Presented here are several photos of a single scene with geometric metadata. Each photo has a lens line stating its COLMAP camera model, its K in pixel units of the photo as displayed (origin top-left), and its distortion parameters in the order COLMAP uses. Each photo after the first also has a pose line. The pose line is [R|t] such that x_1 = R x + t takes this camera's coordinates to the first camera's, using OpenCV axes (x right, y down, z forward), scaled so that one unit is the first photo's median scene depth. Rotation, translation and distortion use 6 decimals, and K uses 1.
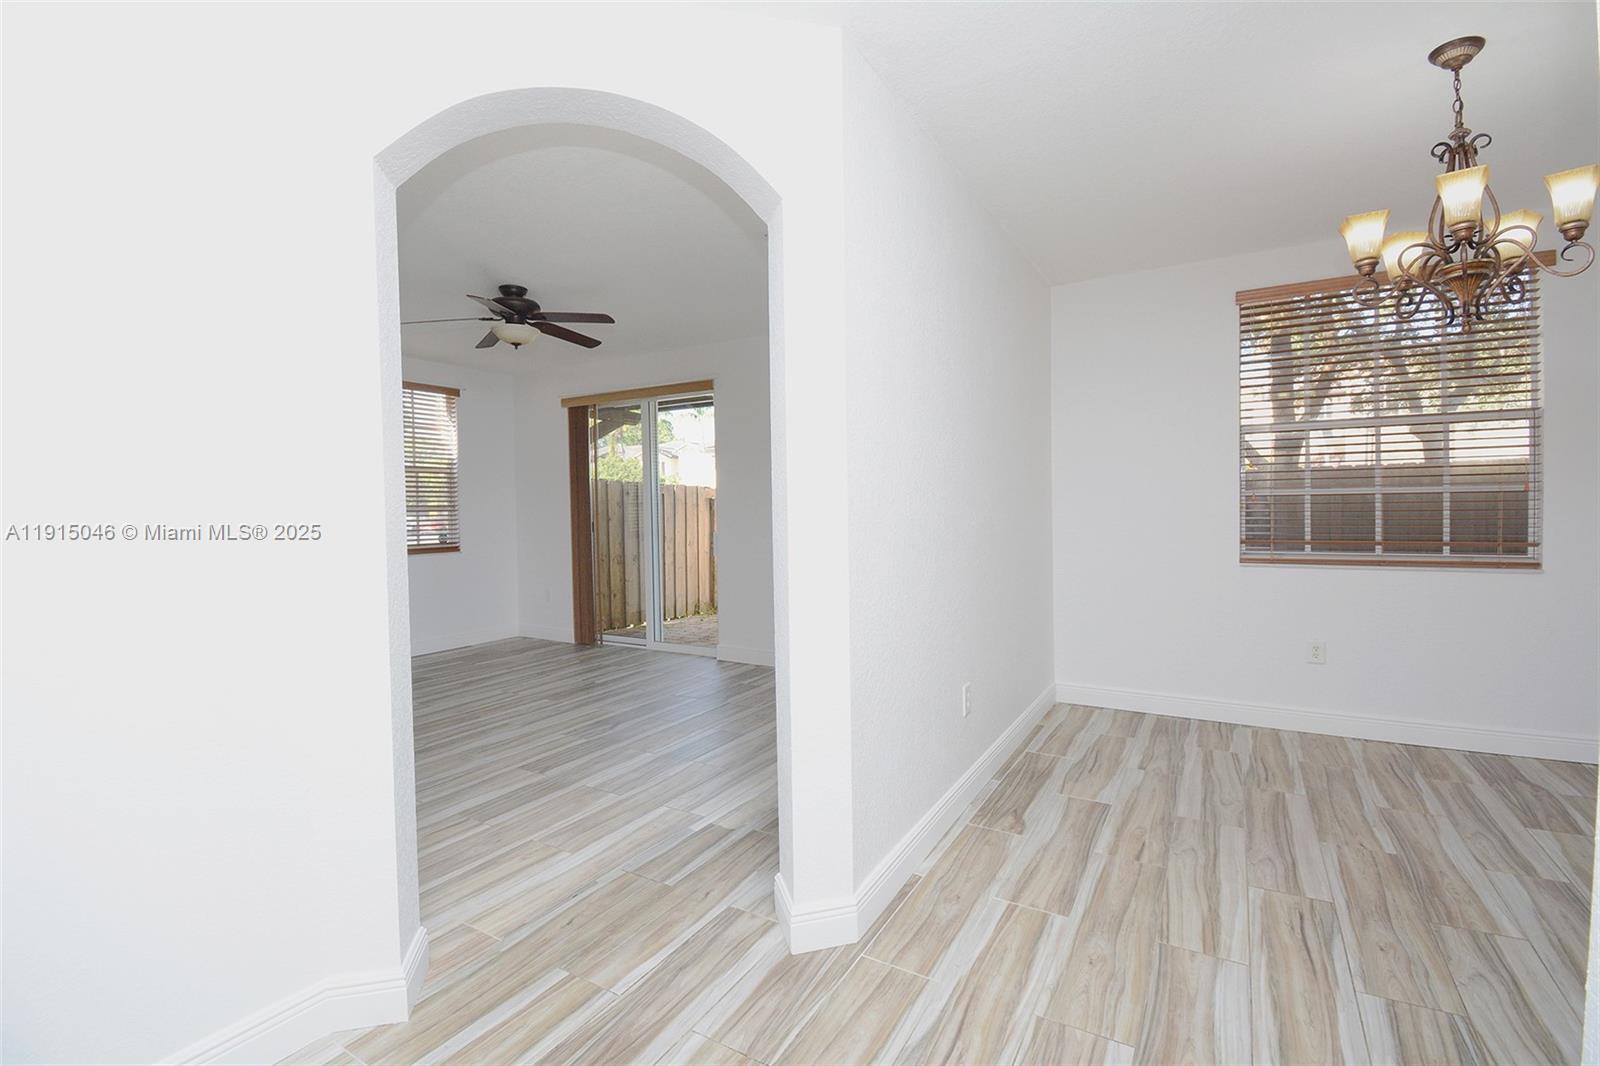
lens RADIAL K [[705.6, 0, 811.8], [0, 705.6, 522.5], [0, 0, 1]] dist [0.019955, -0.024958]
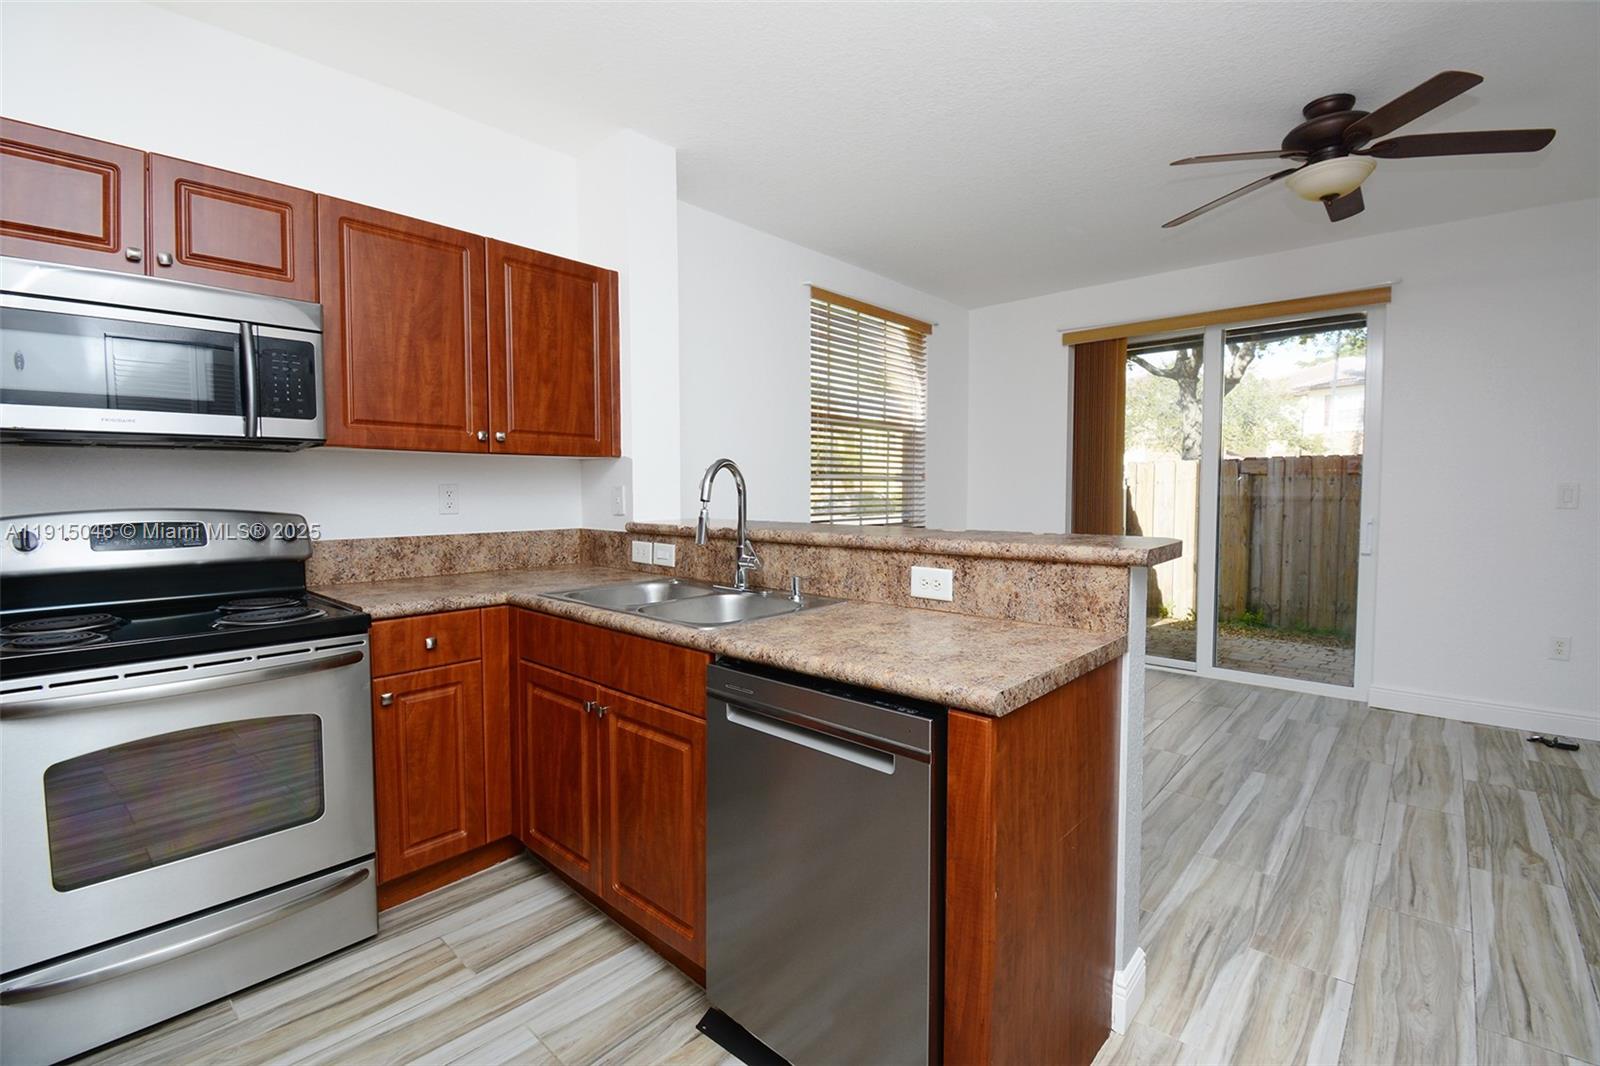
lens RADIAL K [[705.6, 0, 811.8], [0, 705.6, 522.5], [0, 0, 1]] dist [0.019955, -0.024958]
pose [[0.980805, 0.023732, -0.193544, -0.451466], [-0.018335, 0.999393, 0.029630, 0.007337], [0.194129, -0.025513, 0.980644, 0.202292]]
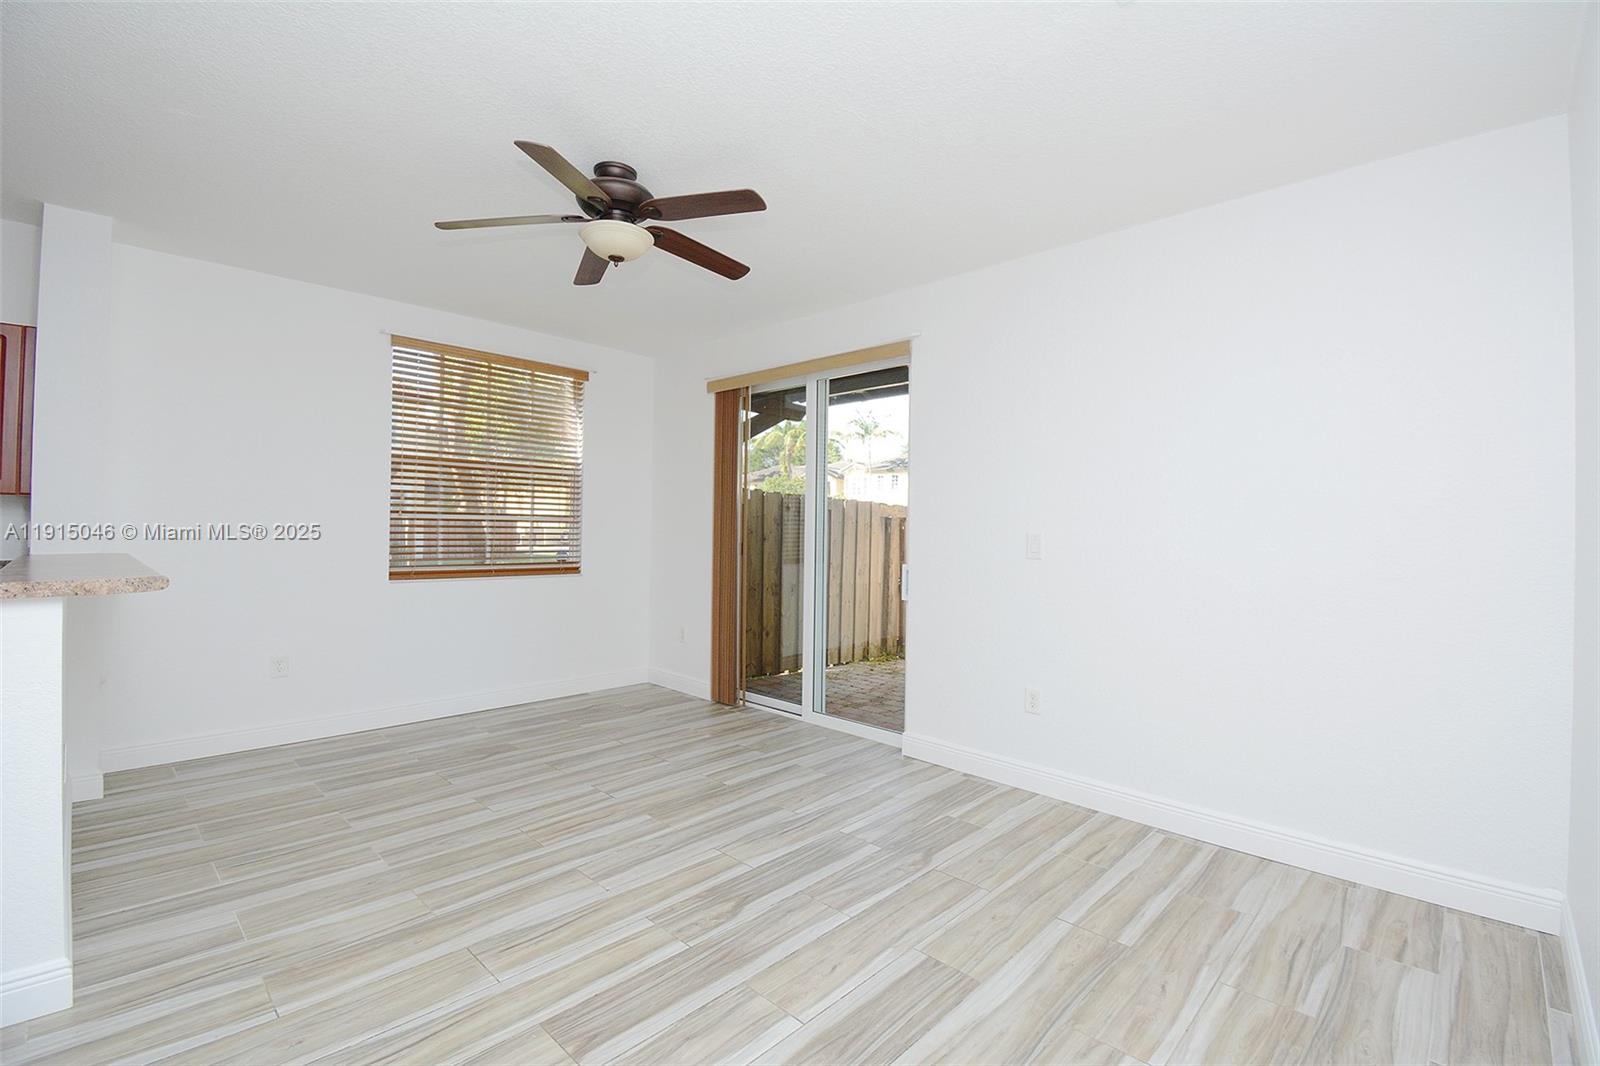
lens RADIAL K [[705.6, 0, 811.8], [0, 705.6, 522.5], [0, 0, 1]] dist [0.019955, -0.024958]
pose [[0.973575, 0.029117, -0.226502, -0.061746], [-0.036384, 0.998946, -0.027976, -0.003505], [0.225449, 0.035478, 0.973609, 0.271714]]
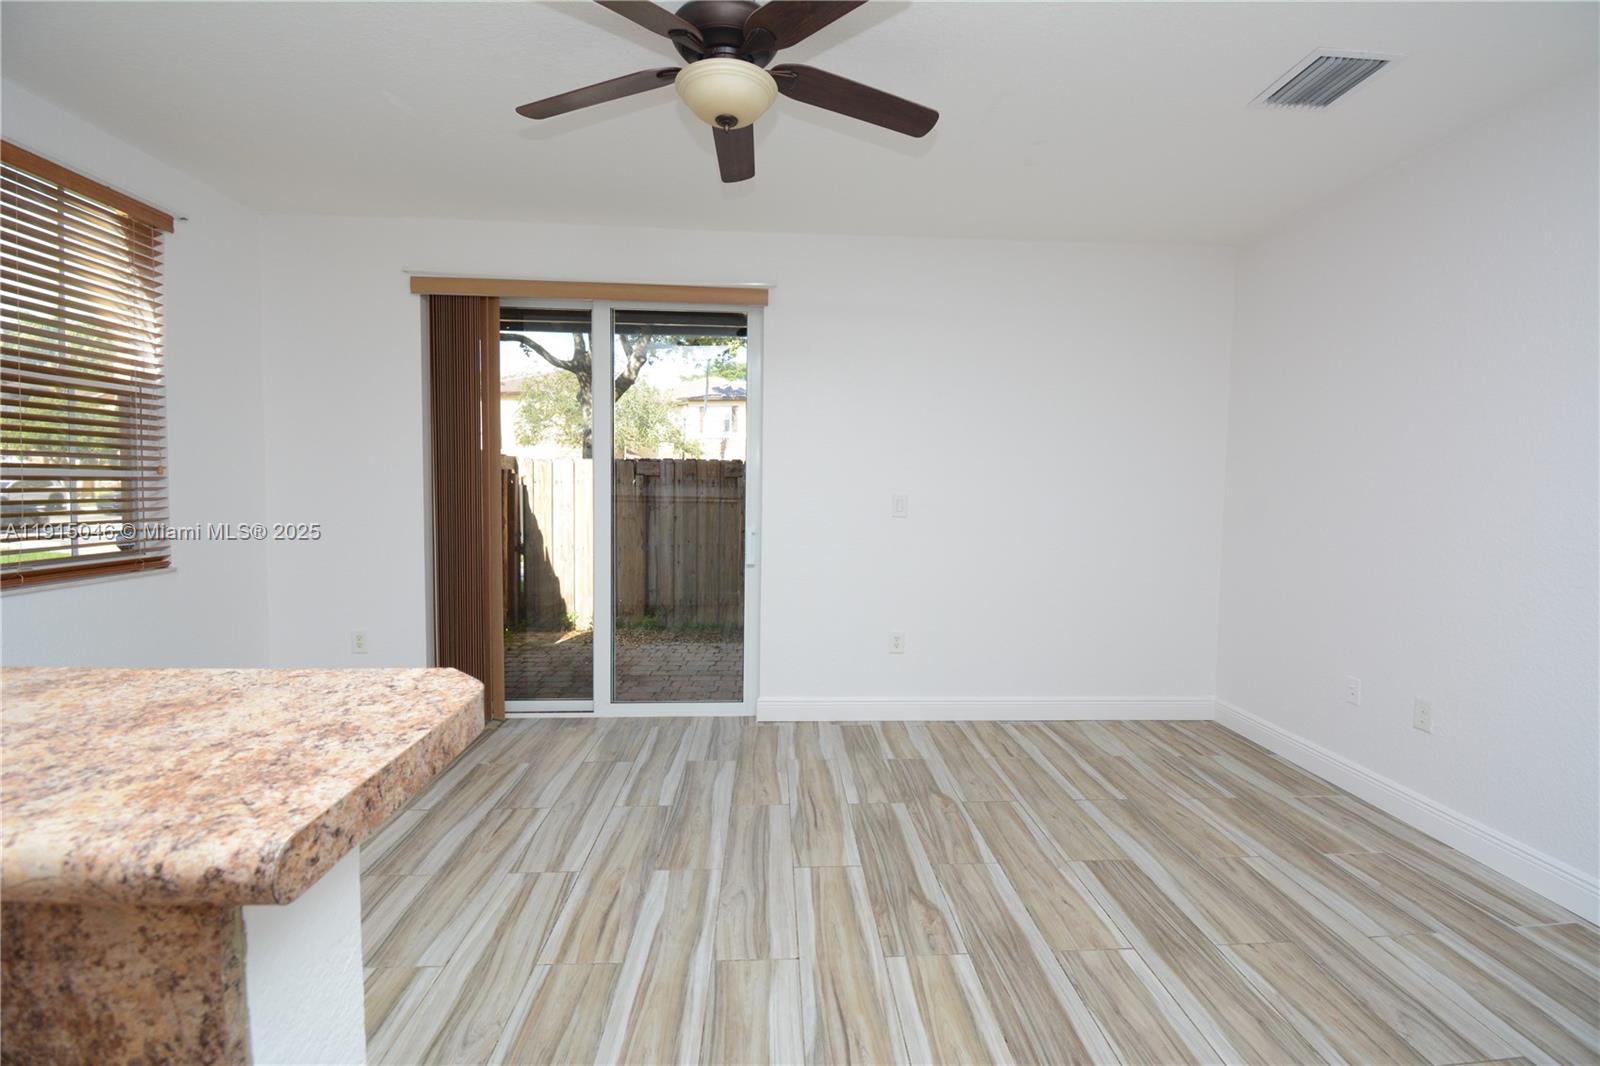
lens RADIAL K [[705.6, 0, 811.8], [0, 705.6, 522.5], [0, 0, 1]] dist [0.019955, -0.024958]
pose [[0.832011, -0.002322, 0.554755, -0.387655], [-0.014192, 0.999575, 0.025469, -0.006355], [-0.554578, -0.029064, 0.831624, 0.368128]]
